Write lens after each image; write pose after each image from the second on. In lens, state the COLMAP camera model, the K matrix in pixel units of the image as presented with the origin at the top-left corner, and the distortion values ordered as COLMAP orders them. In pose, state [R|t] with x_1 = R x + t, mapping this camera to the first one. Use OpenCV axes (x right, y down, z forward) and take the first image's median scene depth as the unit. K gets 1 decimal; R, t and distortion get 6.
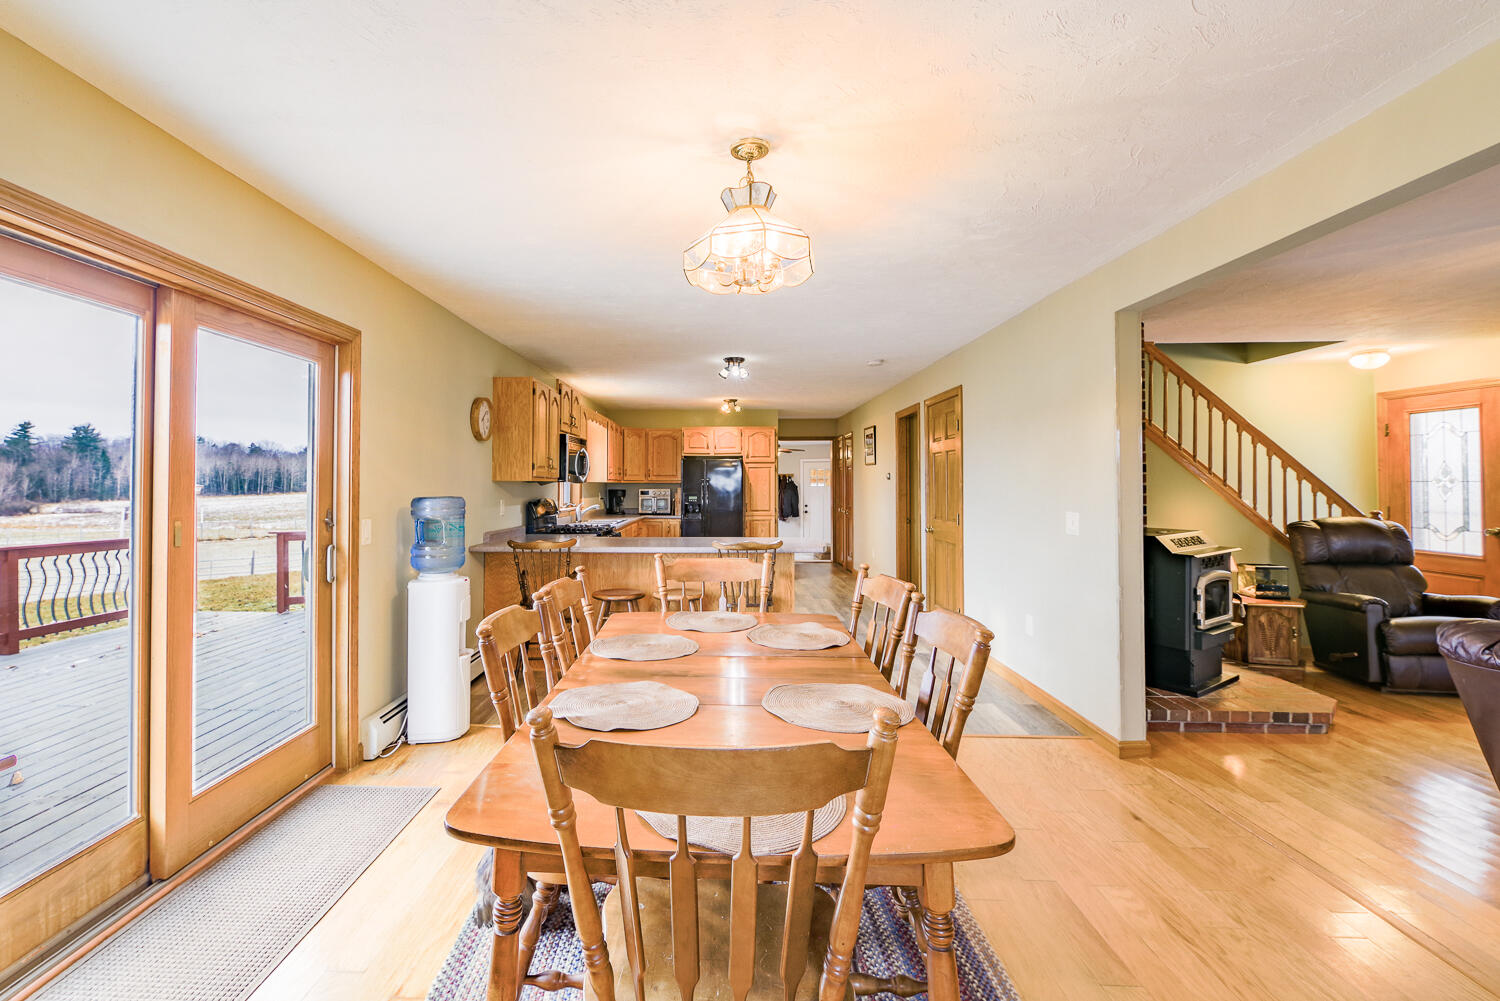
lens RADIAL K [[650.6, 0, 689.8], [0, 650.6, 474.8], [0, 0, 1]] dist [-0.005489, 0.001573]
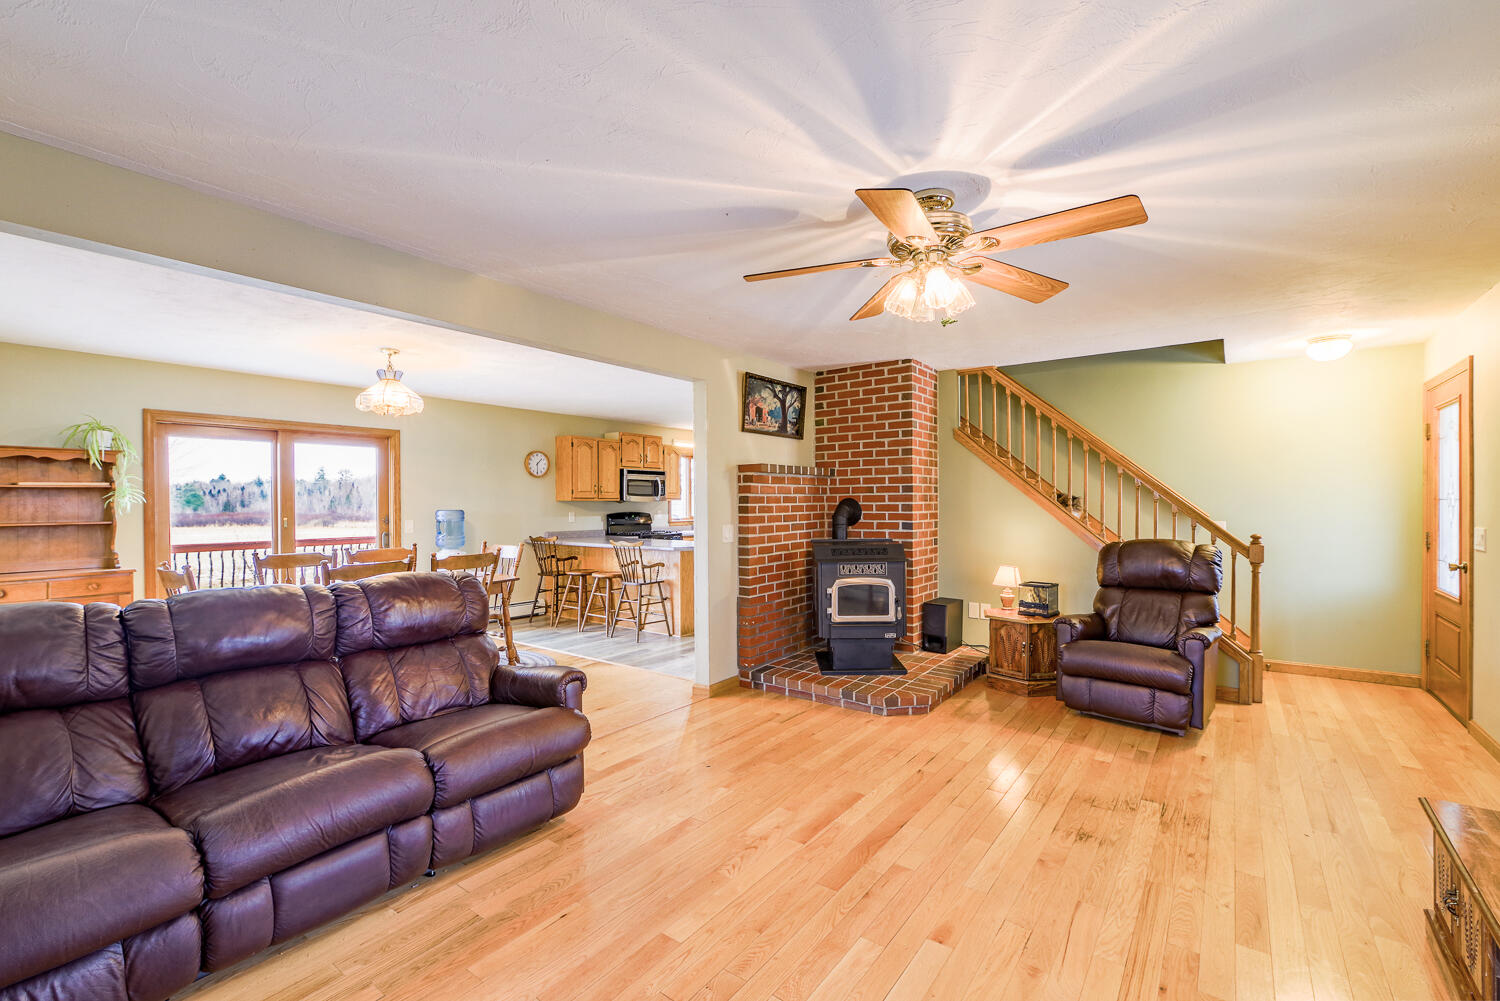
lens RADIAL K [[650.6, 0, 764.6], [0, 650.6, 496.3], [0, 0, 1]] dist [-0.005489, 0.001573]
pose [[0.843627, -0.005771, -0.536898, 0.791501], [0.010037, 0.999937, 0.005023, -0.003650], [0.536835, -0.009626, 0.843632, -0.062113]]
